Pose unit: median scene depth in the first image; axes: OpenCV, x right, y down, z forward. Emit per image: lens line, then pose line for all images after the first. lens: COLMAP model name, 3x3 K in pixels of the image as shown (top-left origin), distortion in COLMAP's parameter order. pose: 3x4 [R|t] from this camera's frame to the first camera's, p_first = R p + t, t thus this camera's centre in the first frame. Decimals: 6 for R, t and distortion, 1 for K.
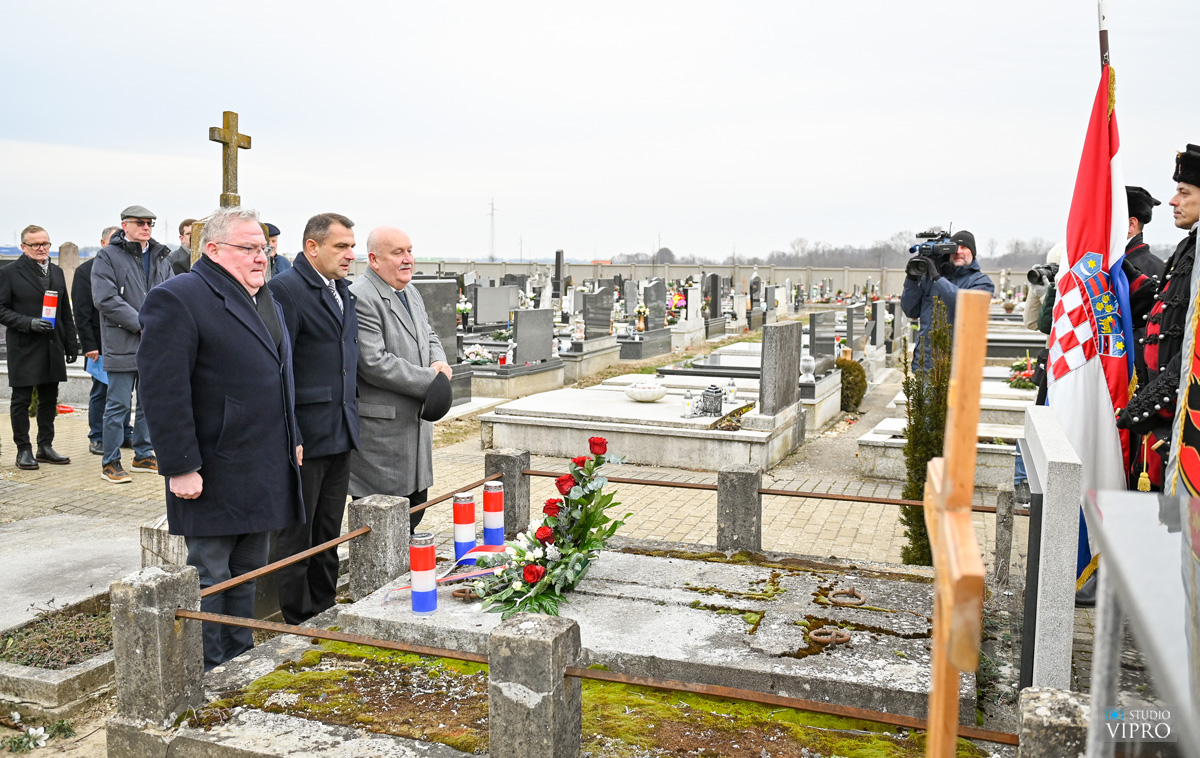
lens RADIAL K [[1021.0, 0, 603.4], [0, 1021.0, 353.5], [0, 0, 1]] dist [-0.017950, -0.010051]
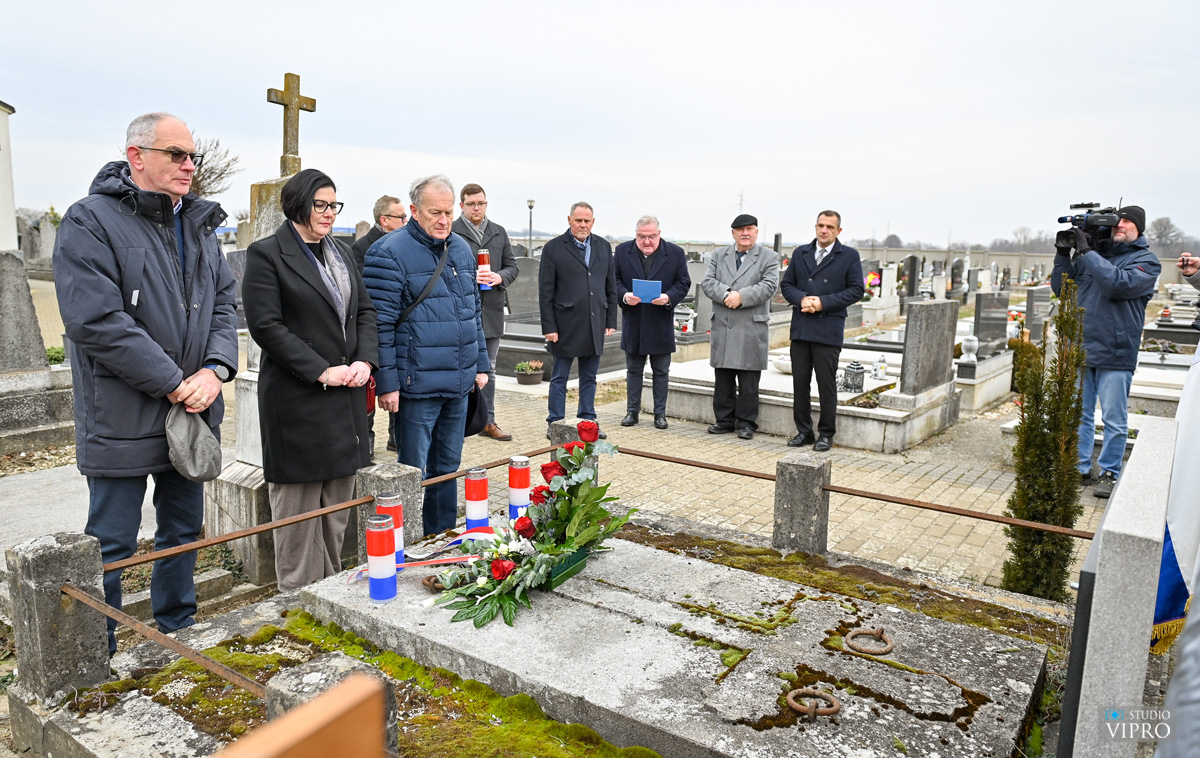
lens RADIAL K [[846.6, 0, 598.2], [0, 846.6, 367.7], [0, 0, 1]] dist [-0.011050, -0.003423]
pose [[0.963941, 0.051164, -0.261152, 0.192319], [-0.036608, 0.997509, 0.060303, -0.009012], [0.263587, -0.048568, 0.963412, 0.304483]]
